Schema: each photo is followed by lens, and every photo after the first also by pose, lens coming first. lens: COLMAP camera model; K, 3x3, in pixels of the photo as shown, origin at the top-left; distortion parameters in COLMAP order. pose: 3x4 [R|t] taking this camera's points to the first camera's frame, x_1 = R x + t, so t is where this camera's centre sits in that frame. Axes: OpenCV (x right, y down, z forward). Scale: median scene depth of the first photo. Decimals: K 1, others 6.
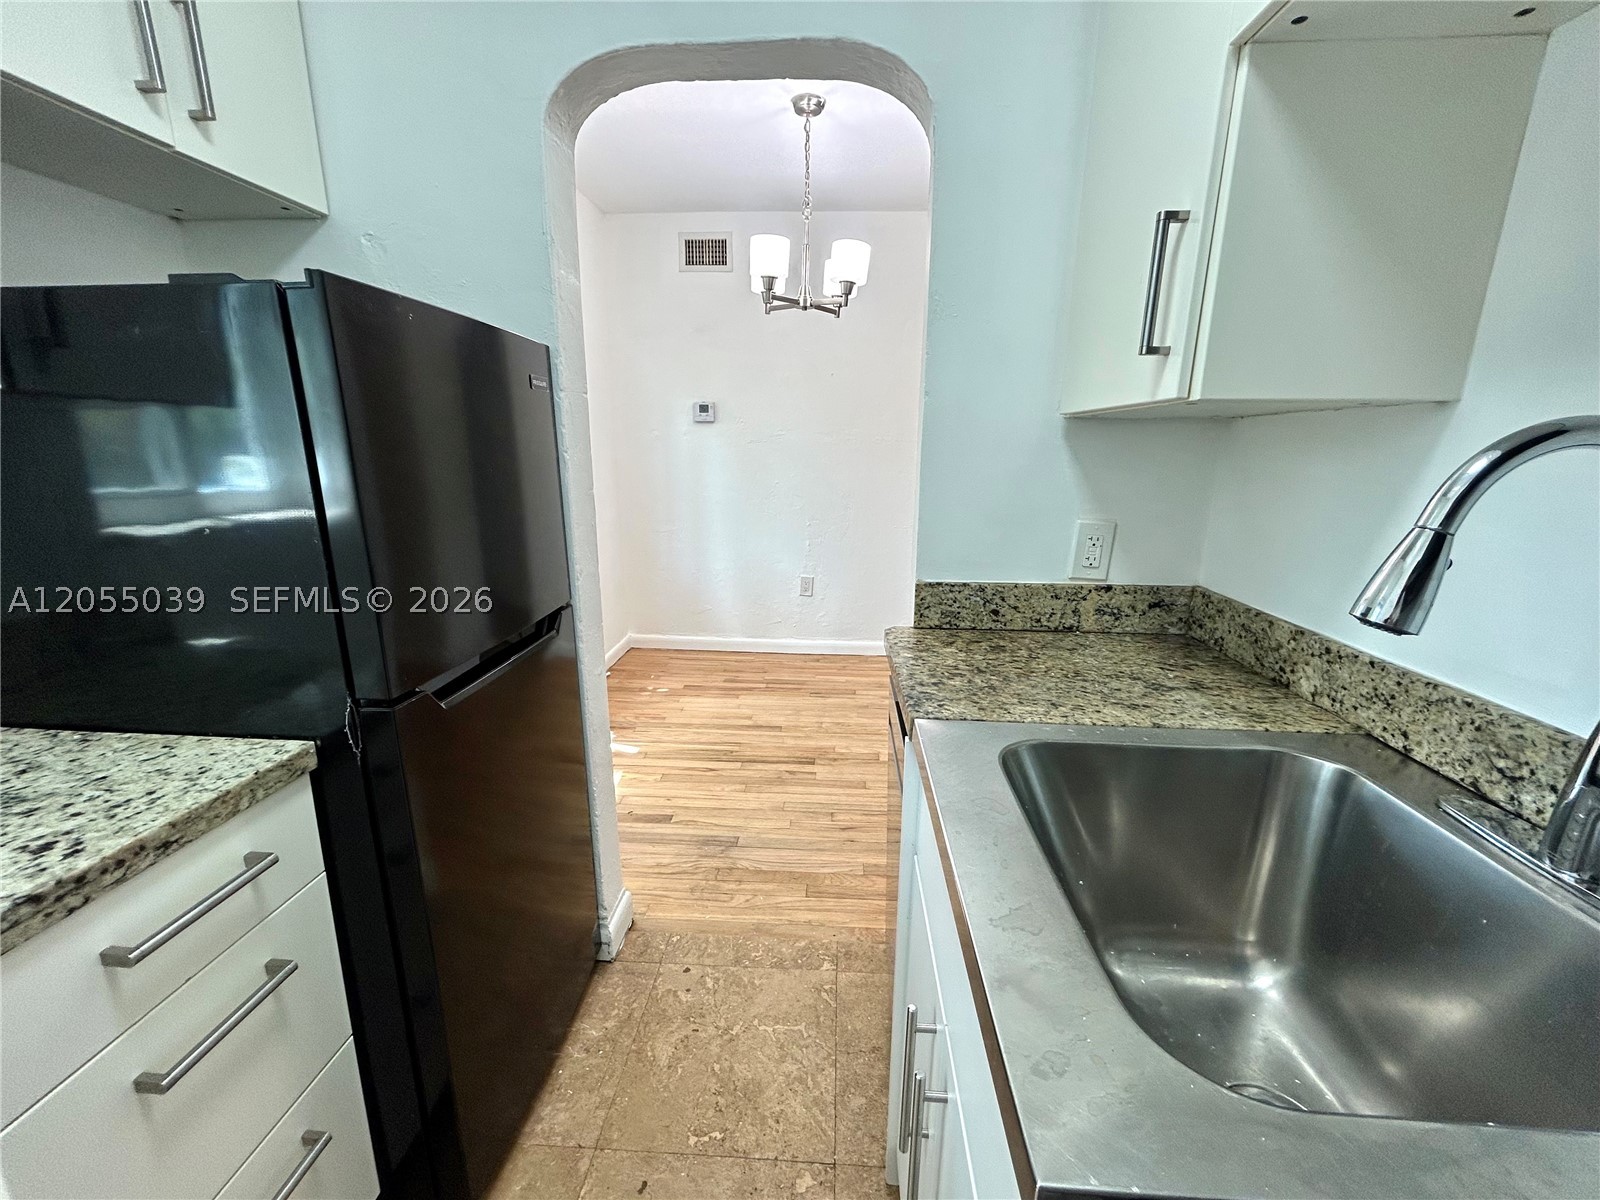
lens RADIAL K [[644.8, 0, 797.1], [0, 644.8, 600.3], [0, 0, 1]] dist [-0.000905, 0.000316]
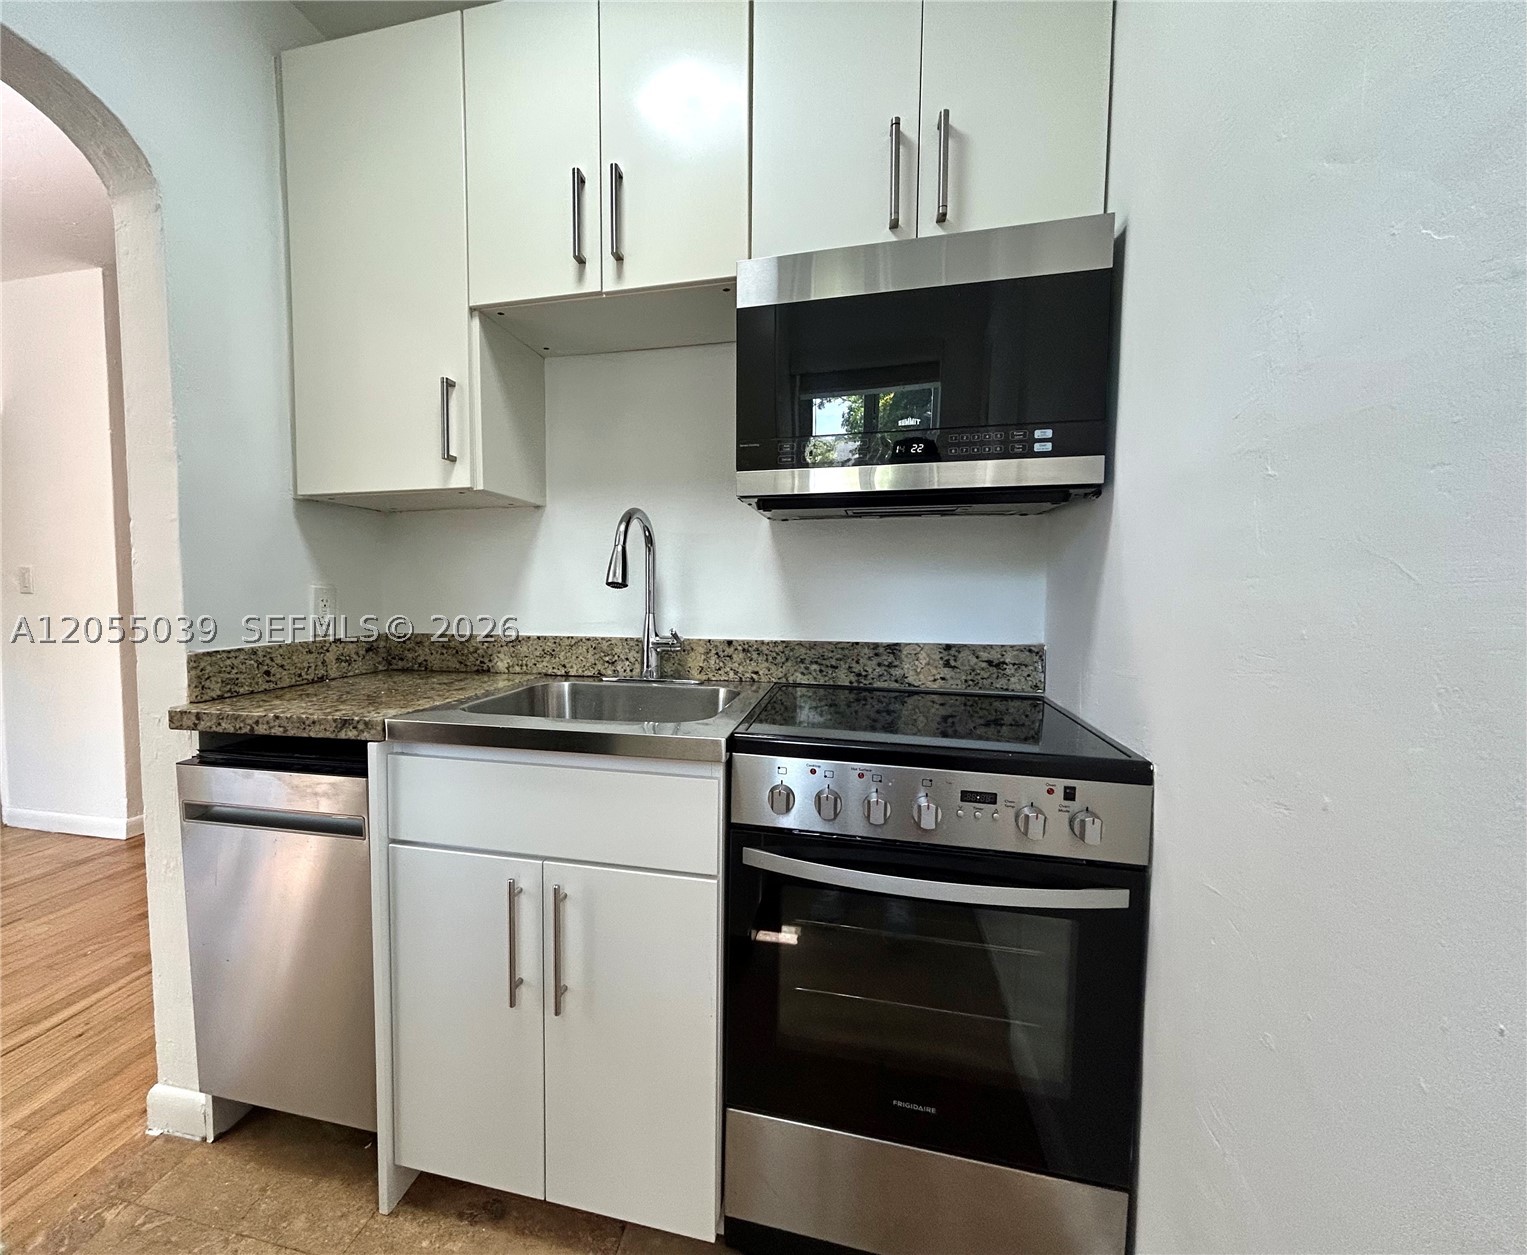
lens RADIAL K [[668.1, 0, 697.1], [0, 668.1, 627.8], [0, 0, 1]] dist [0.000657, 0.000021]
pose [[0.174292, -0.070360, 0.982177, -0.713081], [0.234017, 0.971827, 0.028091, 0.090061], [-0.956482, 0.224950, 0.185847, 0.126672]]
